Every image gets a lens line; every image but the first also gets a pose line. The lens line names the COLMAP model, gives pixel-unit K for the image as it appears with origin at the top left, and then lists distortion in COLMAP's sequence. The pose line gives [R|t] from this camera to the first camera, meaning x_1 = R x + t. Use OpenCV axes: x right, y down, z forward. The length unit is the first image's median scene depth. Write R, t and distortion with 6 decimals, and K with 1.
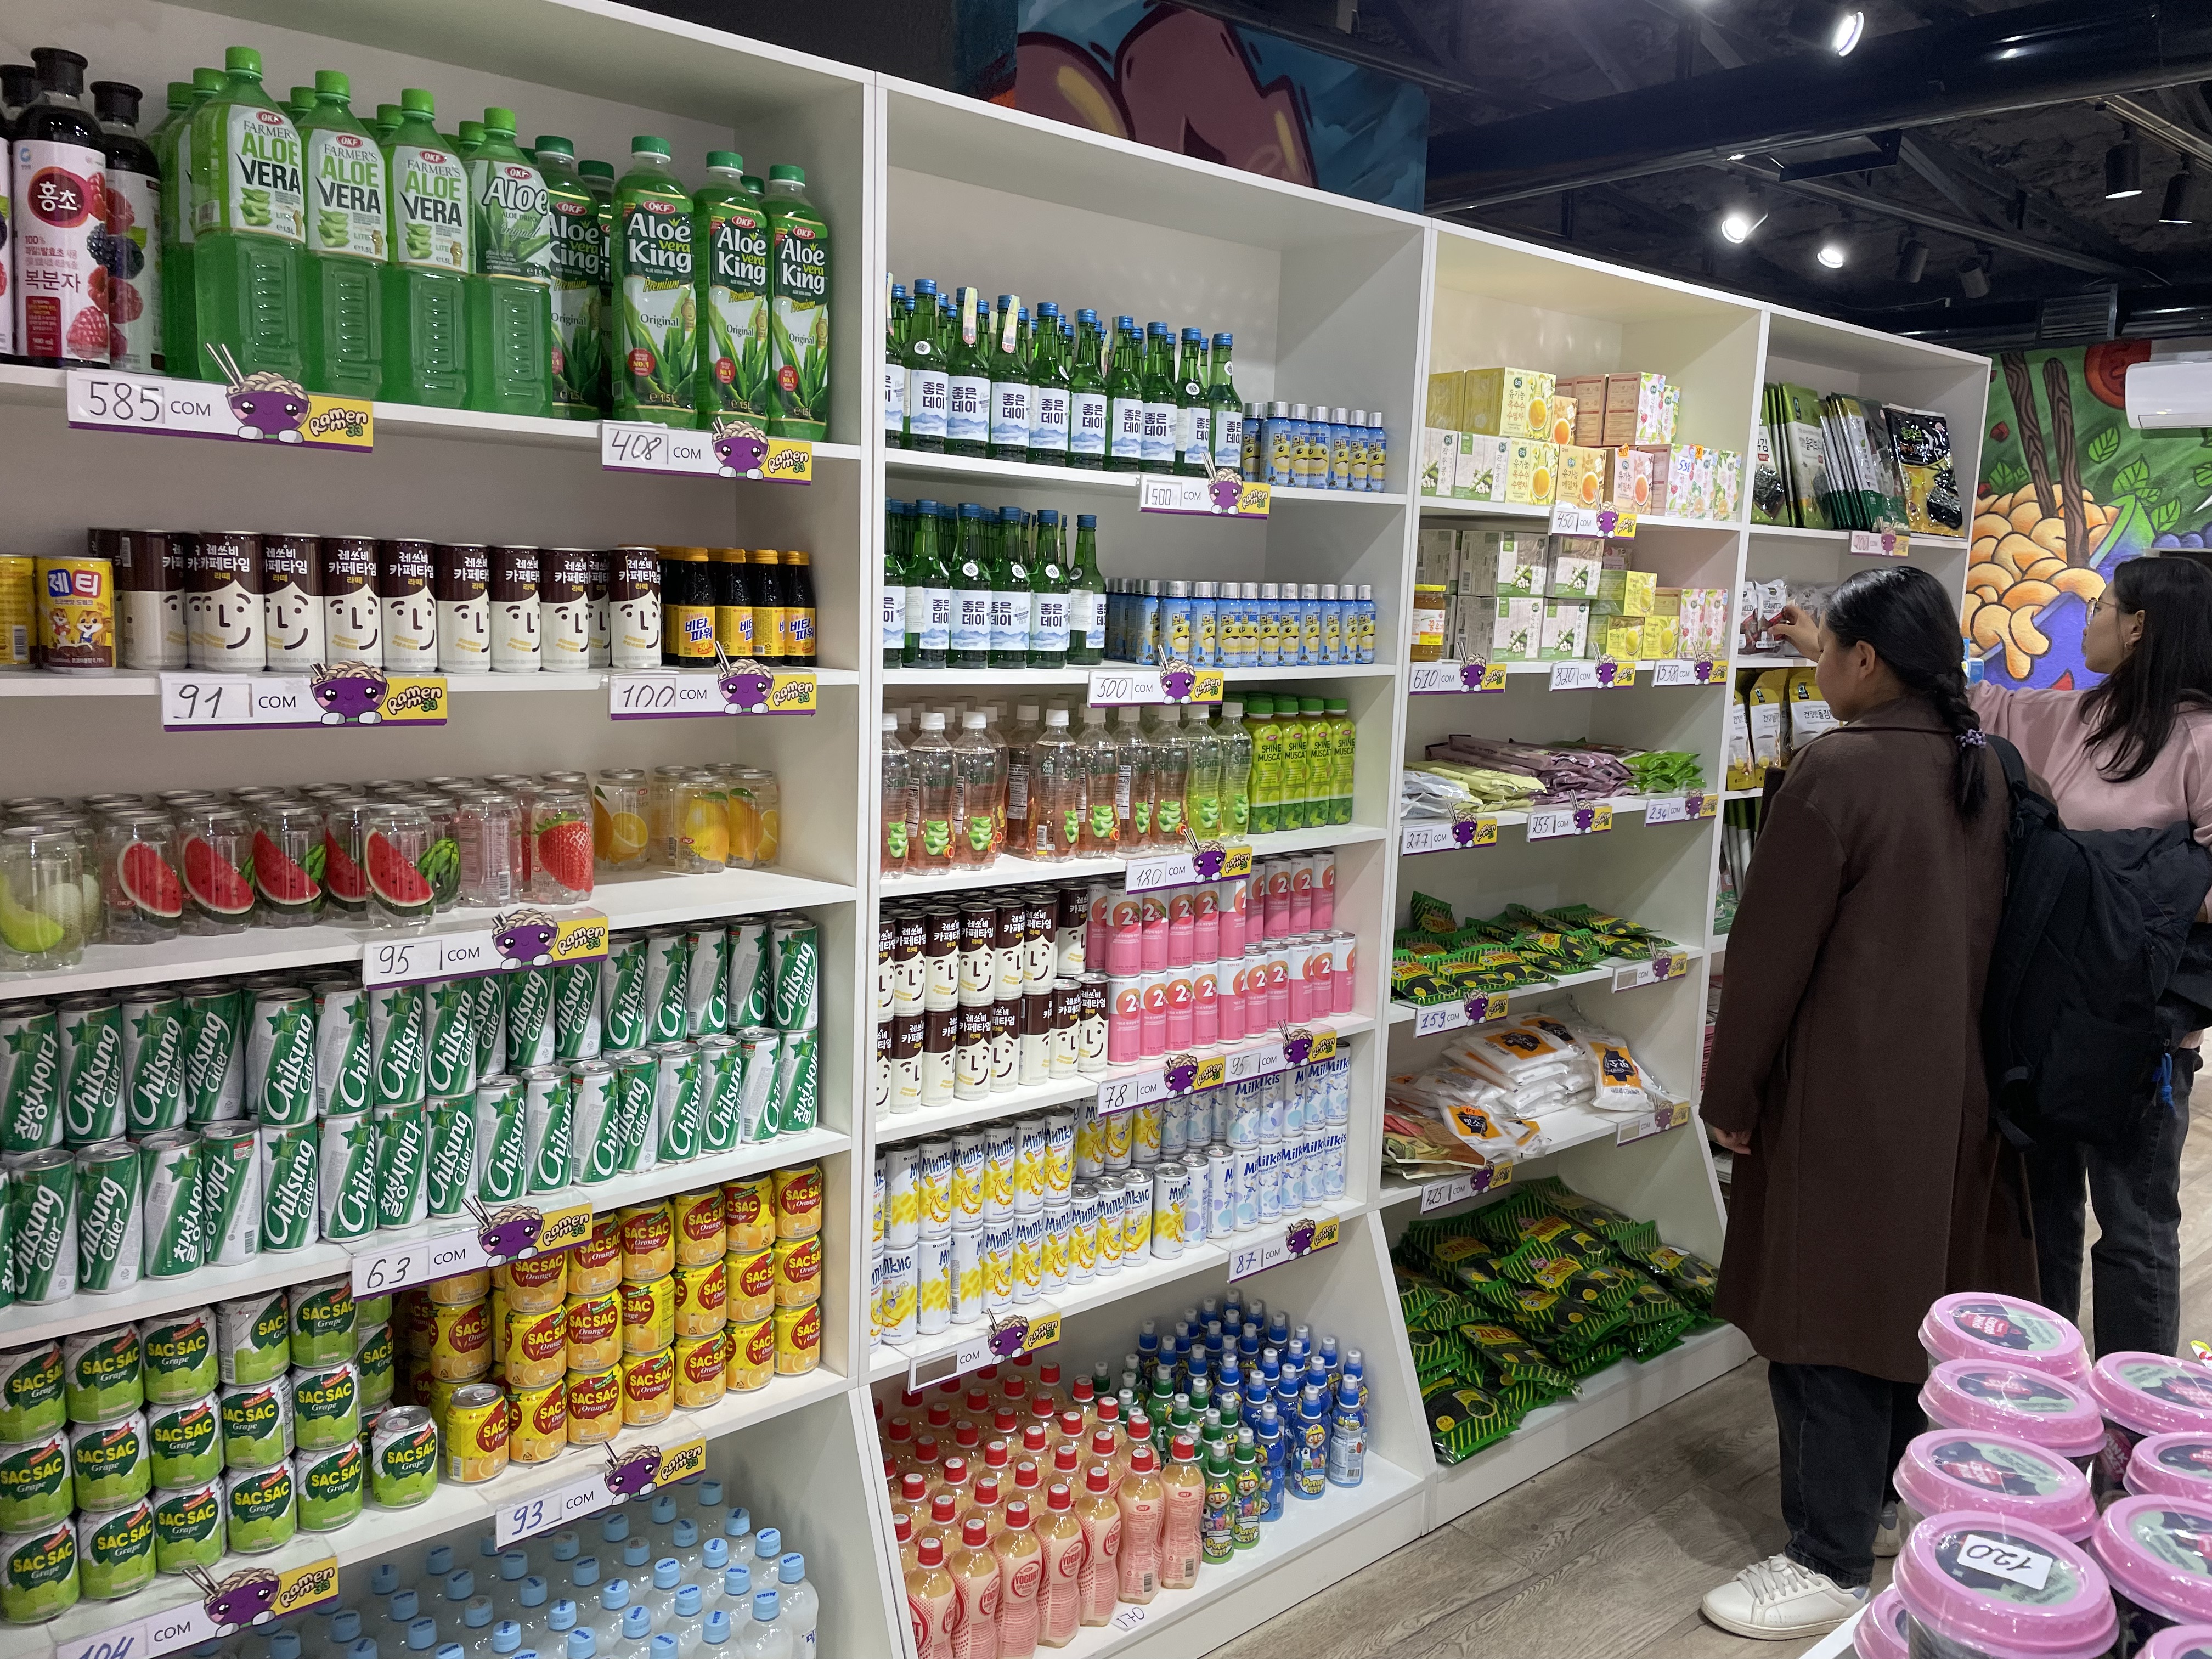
lens RADIAL K [[1685.0, 0, 1102.0], [0, 1685.0, 824.6], [0, 0, 1]] dist [0.068622, -0.088481]
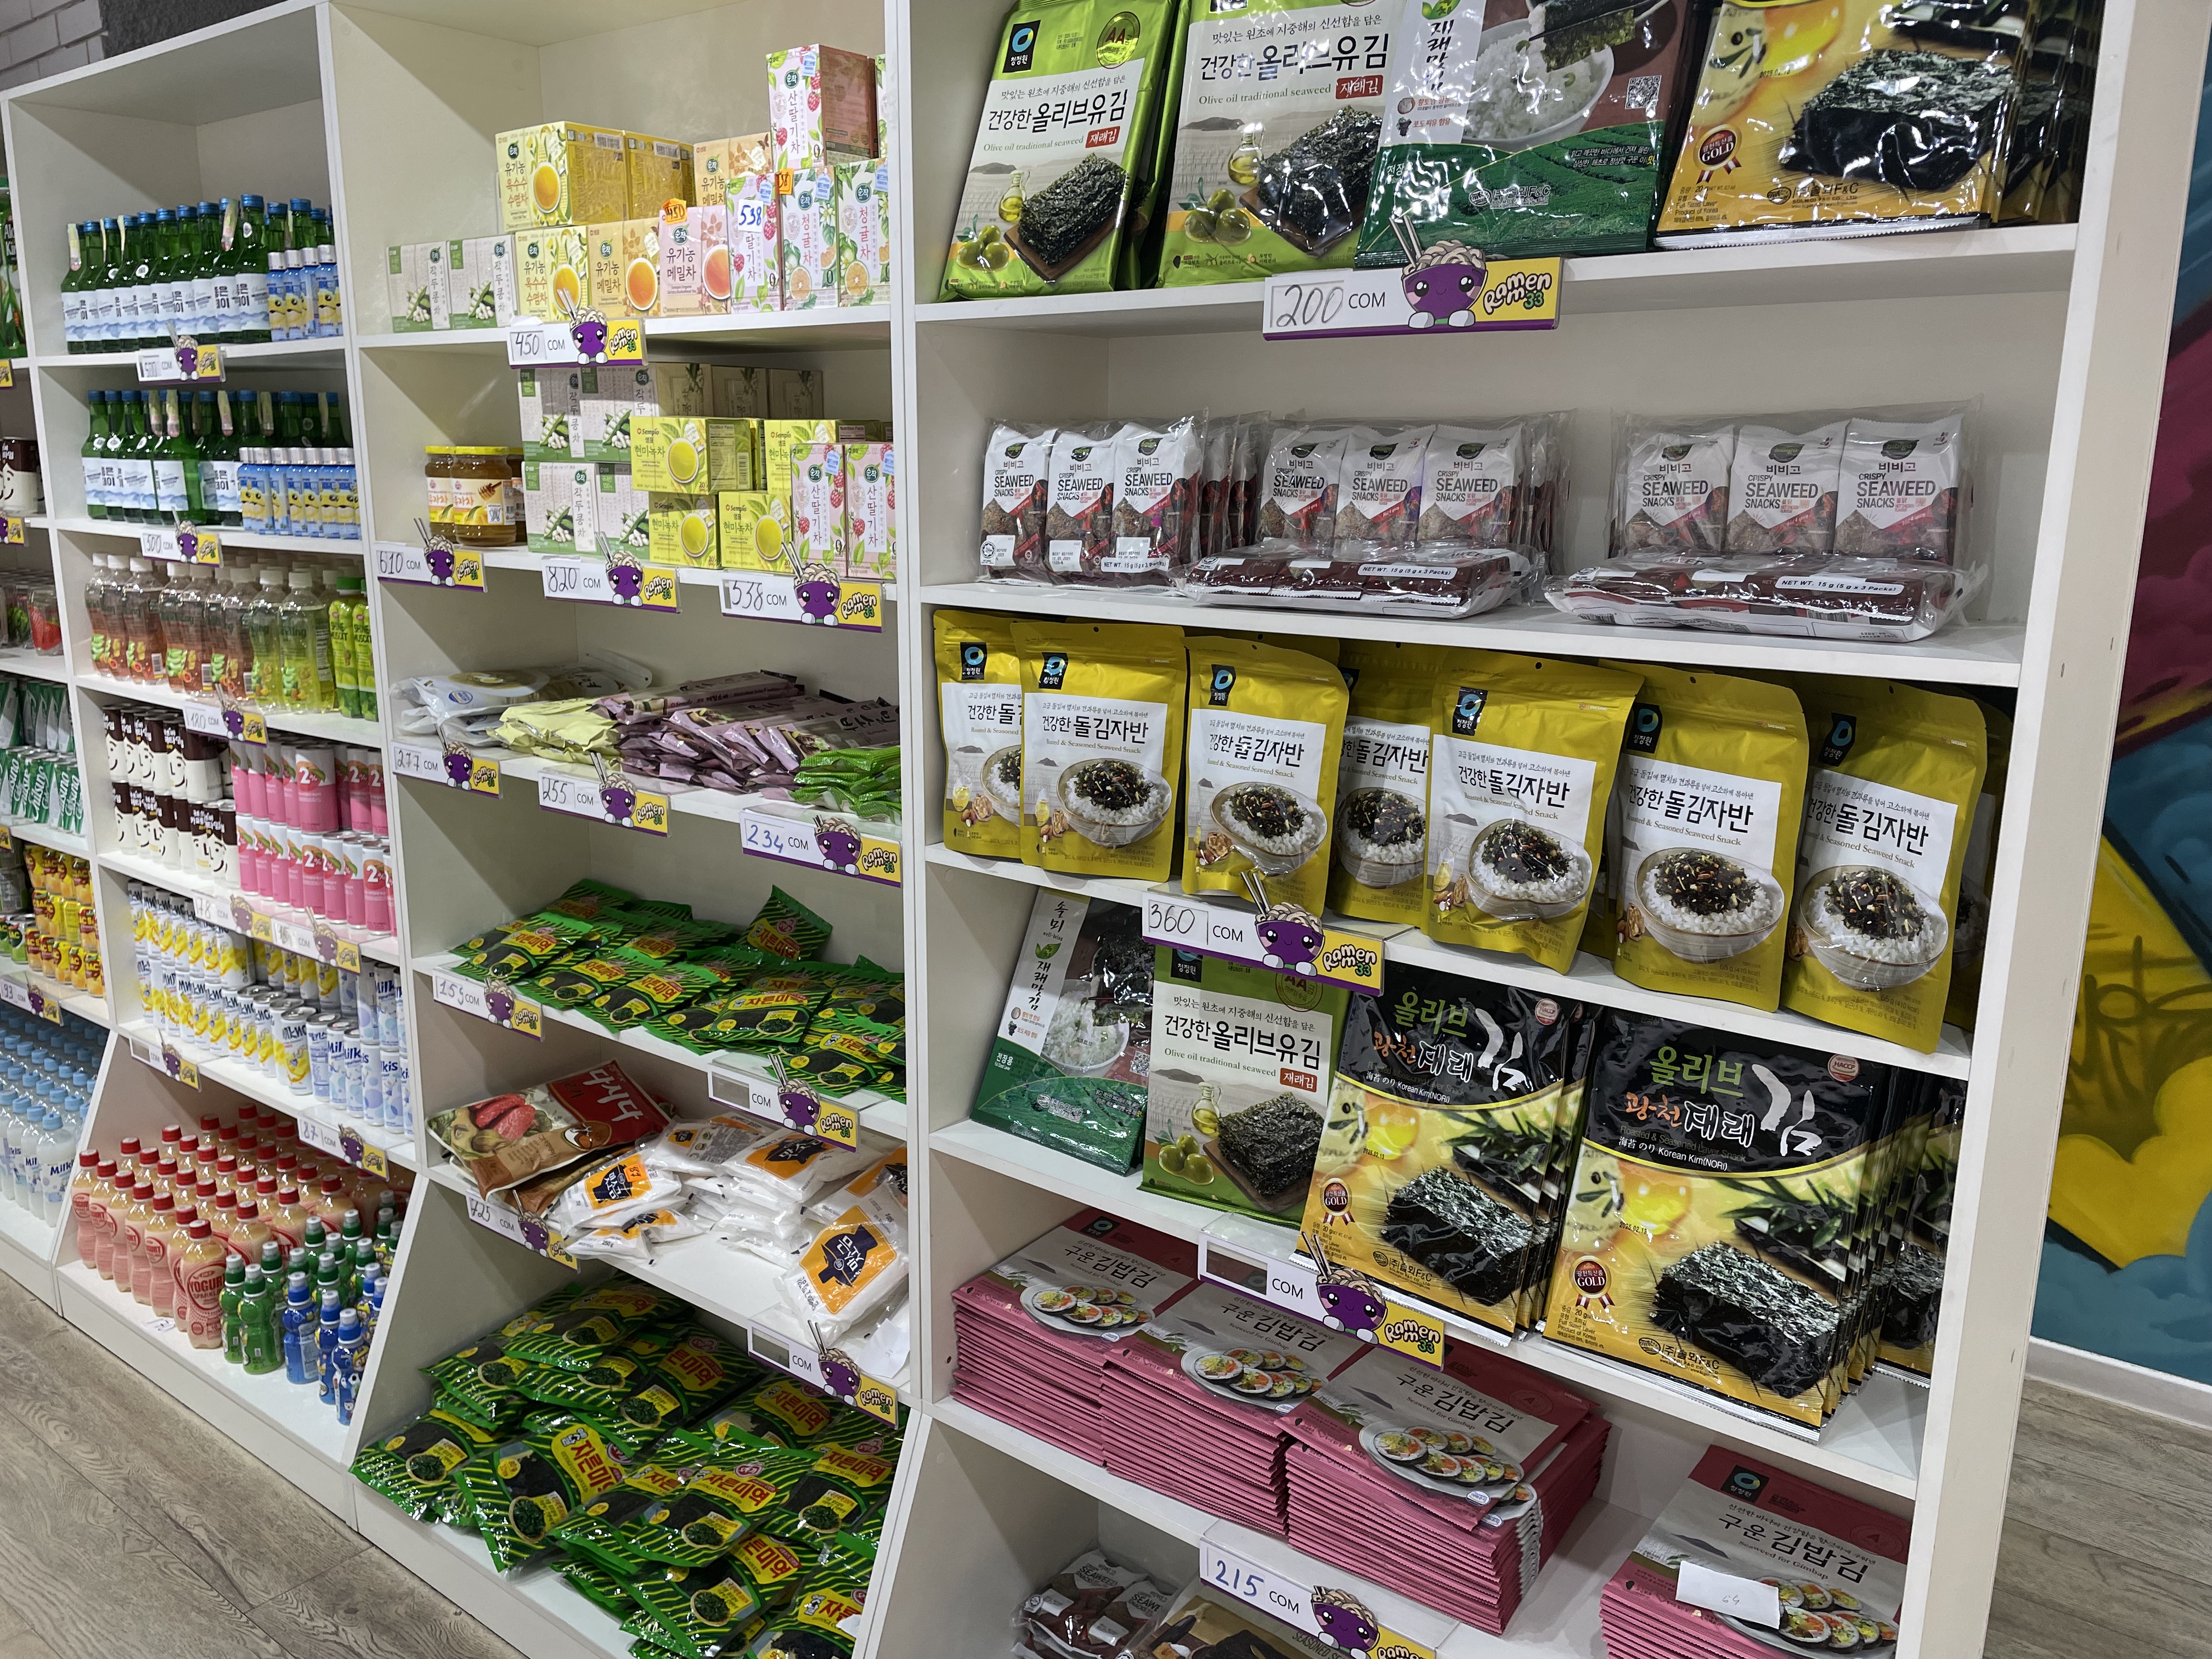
lens RADIAL K [[1685.0, 0, 1100.0], [0, 1685.0, 813.7], [0, 0, 1]] dist [0.068622, -0.088481]
pose [[0.208534, 0.192208, -0.958942, 0.991908], [-0.125809, 0.977624, 0.168594, -0.138539], [0.969890, 0.085486, 0.228049, 1.069324]]
